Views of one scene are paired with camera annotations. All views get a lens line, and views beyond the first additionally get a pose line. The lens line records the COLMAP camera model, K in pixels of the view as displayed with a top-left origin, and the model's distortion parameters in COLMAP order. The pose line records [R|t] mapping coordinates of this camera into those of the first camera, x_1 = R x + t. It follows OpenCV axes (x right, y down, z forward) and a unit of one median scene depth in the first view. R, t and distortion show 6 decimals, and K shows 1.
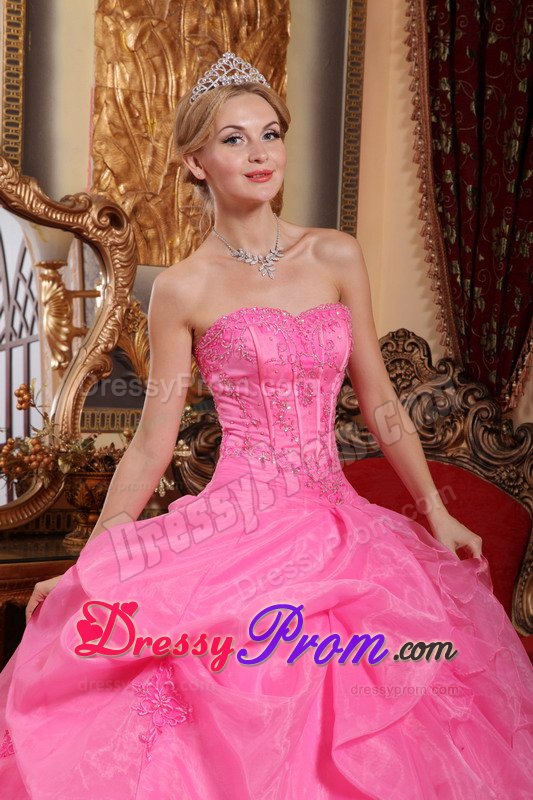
lens RADIAL K [[2130.4, 0, 266.5], [0, 2130.4, 400.0], [0, 0, 1]] dist [0.506276, -0.145104]
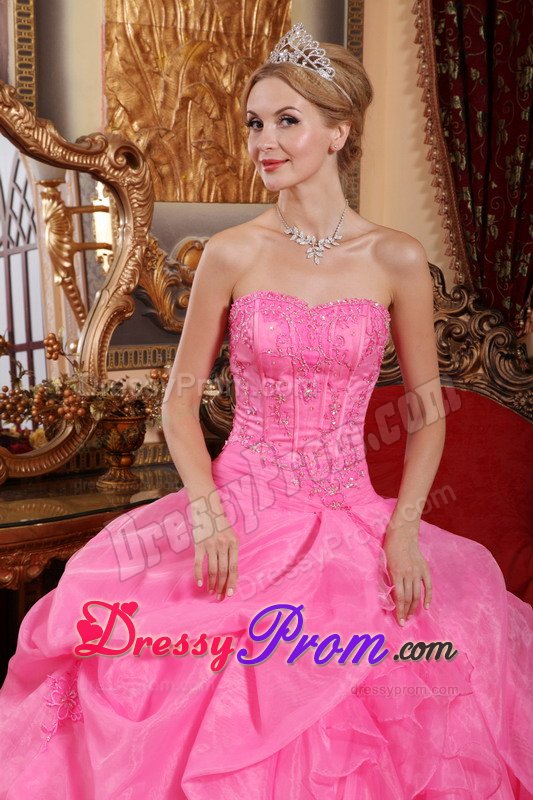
lens RADIAL K [[1743.9, 0, 262.8], [0, 1743.9, 404.9], [0, 0, 1]] dist [0.336197, -0.079119]
pose [[0.998175, -0.036017, 0.048472, -0.052749], [0.030510, 0.993472, 0.109916, -0.057819], [-0.052115, -0.108237, 0.992758, 0.167637]]
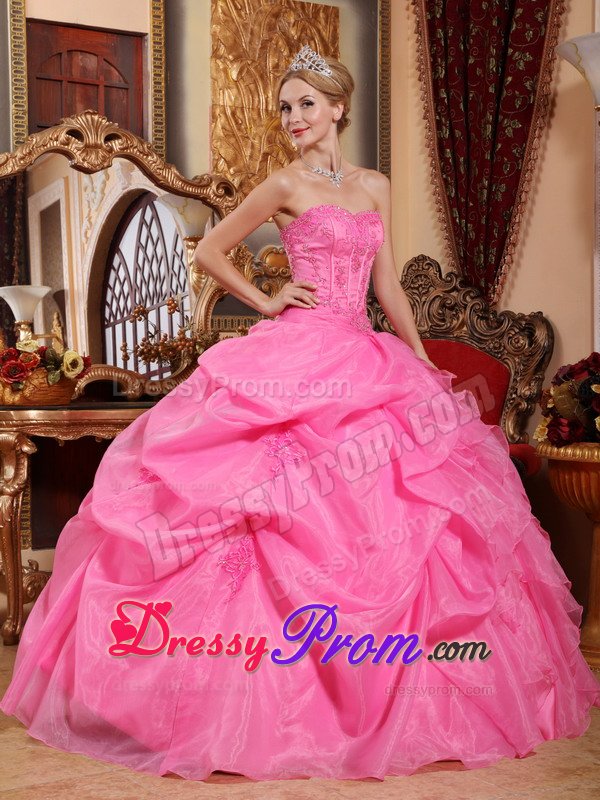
lens RADIAL K [[1559.6, 0, 300.0], [0, 1559.6, 400.0], [0, 0, 1]] dist [0.082503, 0.269521]
pose [[0.997842, -0.042677, -0.049892, 0.028961], [0.042545, 0.999088, -0.003710, 0.069787], [0.050005, 0.001580, 0.998748, -0.102042]]
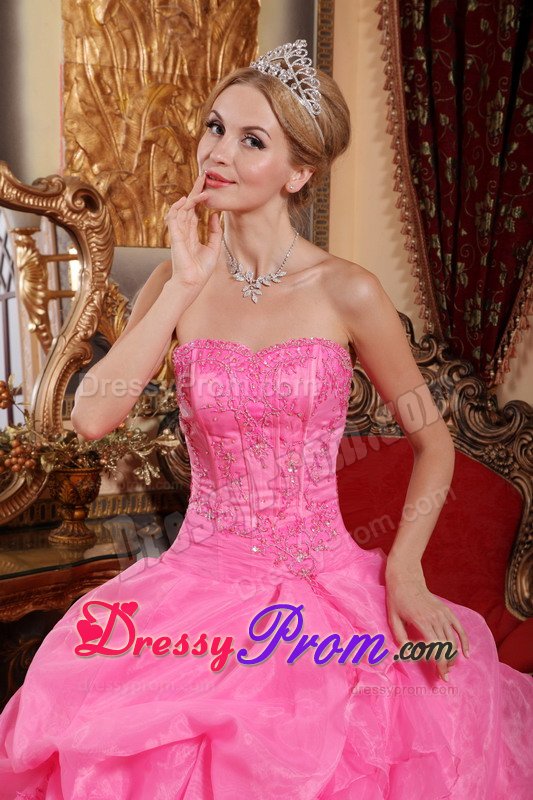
lens RADIAL K [[1561.8, 0, 266.5], [0, 1561.8, 400.0], [0, 0, 1]] dist [0.285460, -0.131062]
pose [[0.998471, -0.028053, 0.047626, -0.027074], [0.024089, 0.996352, 0.081862, -0.050715], [-0.049748, -0.080590, 0.995505, 0.276169]]
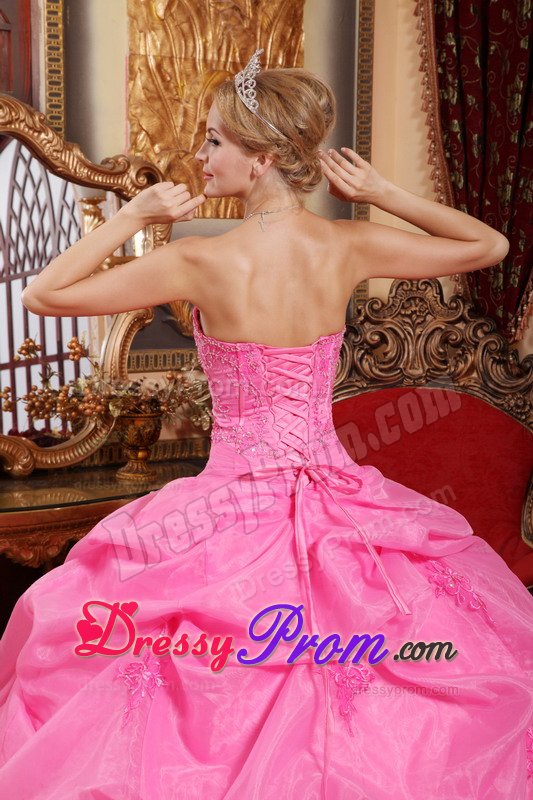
lens RADIAL K [[1803.3, 0, 263.0], [0, 1803.3, 402.0], [0, 0, 1]] dist [0.356423, -0.035274]
pose [[0.999570, -0.028780, -0.005665, -0.011822], [0.029186, 0.995124, 0.094217, -0.055746], [0.002925, -0.094342, 0.995536, 0.067023]]
